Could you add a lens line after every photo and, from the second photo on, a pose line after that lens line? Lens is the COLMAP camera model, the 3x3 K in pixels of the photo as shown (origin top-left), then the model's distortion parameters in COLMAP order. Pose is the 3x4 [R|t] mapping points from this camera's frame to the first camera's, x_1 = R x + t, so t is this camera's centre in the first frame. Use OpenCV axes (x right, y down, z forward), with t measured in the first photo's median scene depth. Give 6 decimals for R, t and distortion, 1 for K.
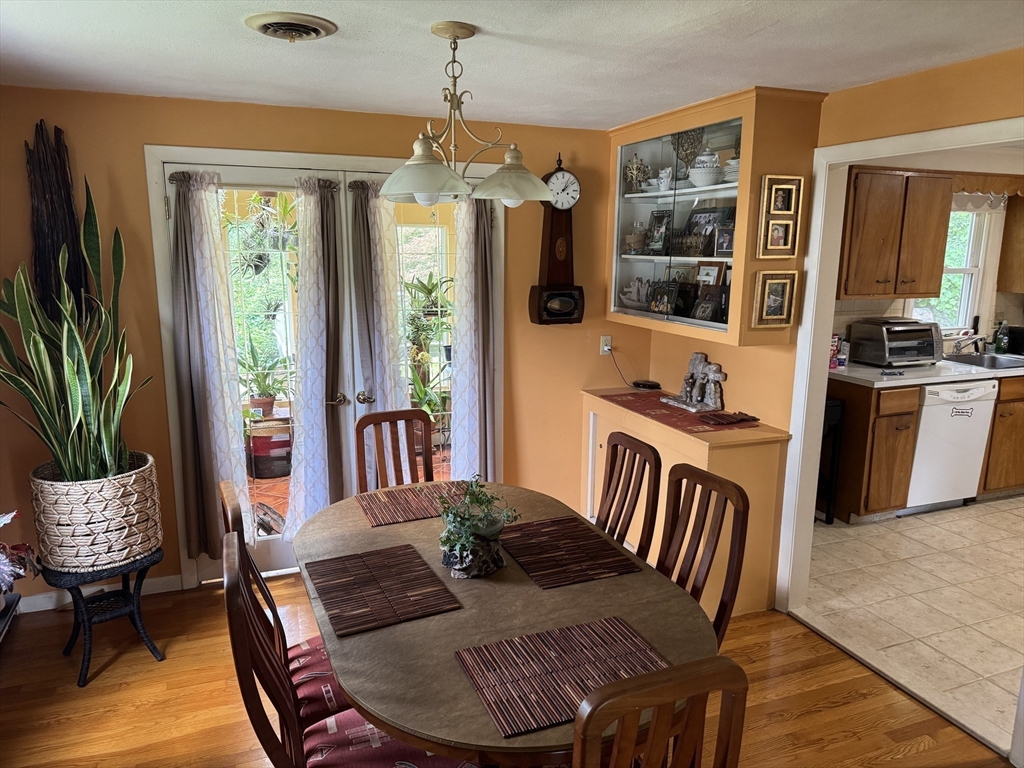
lens RADIAL K [[718.4, 0, 517.4], [0, 718.4, 391.1], [0, 0, 1]] dist [0.037835, -0.038504]
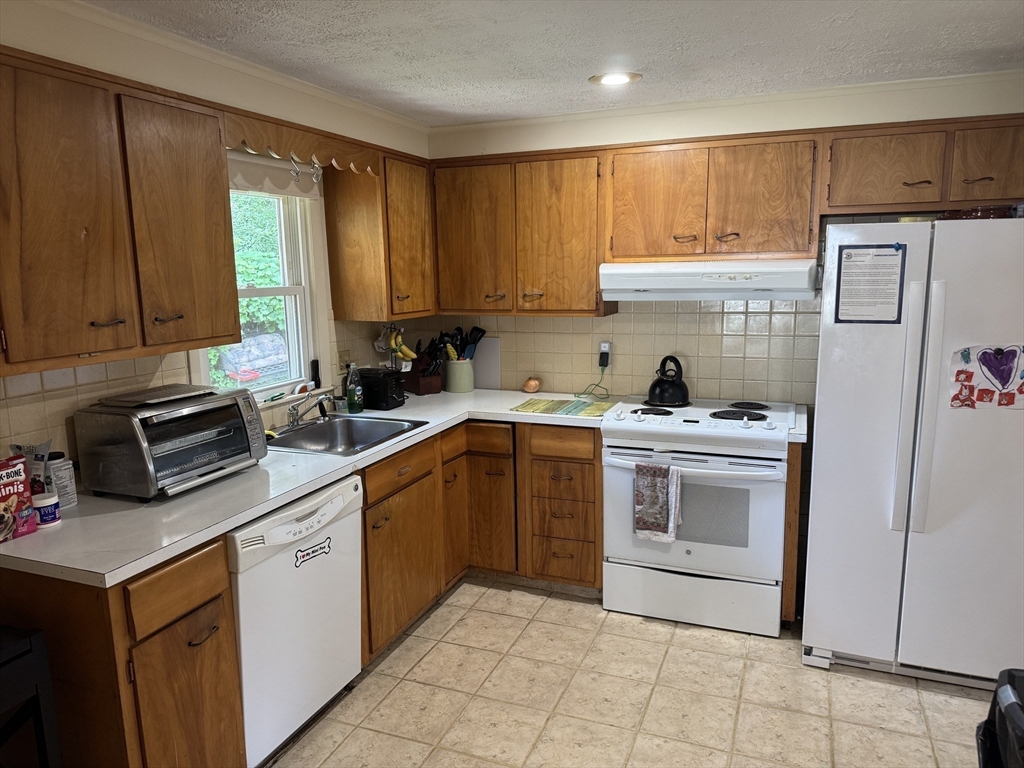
lens RADIAL K [[718.4, 0, 518.6], [0, 718.4, 382.9], [0, 0, 1]] dist [0.037835, -0.038504]
pose [[0.684416, -0.137626, 0.715984, 0.333548], [0.168831, 0.985247, 0.027996, -0.079456], [-0.709275, 0.101719, 0.697555, 0.479768]]
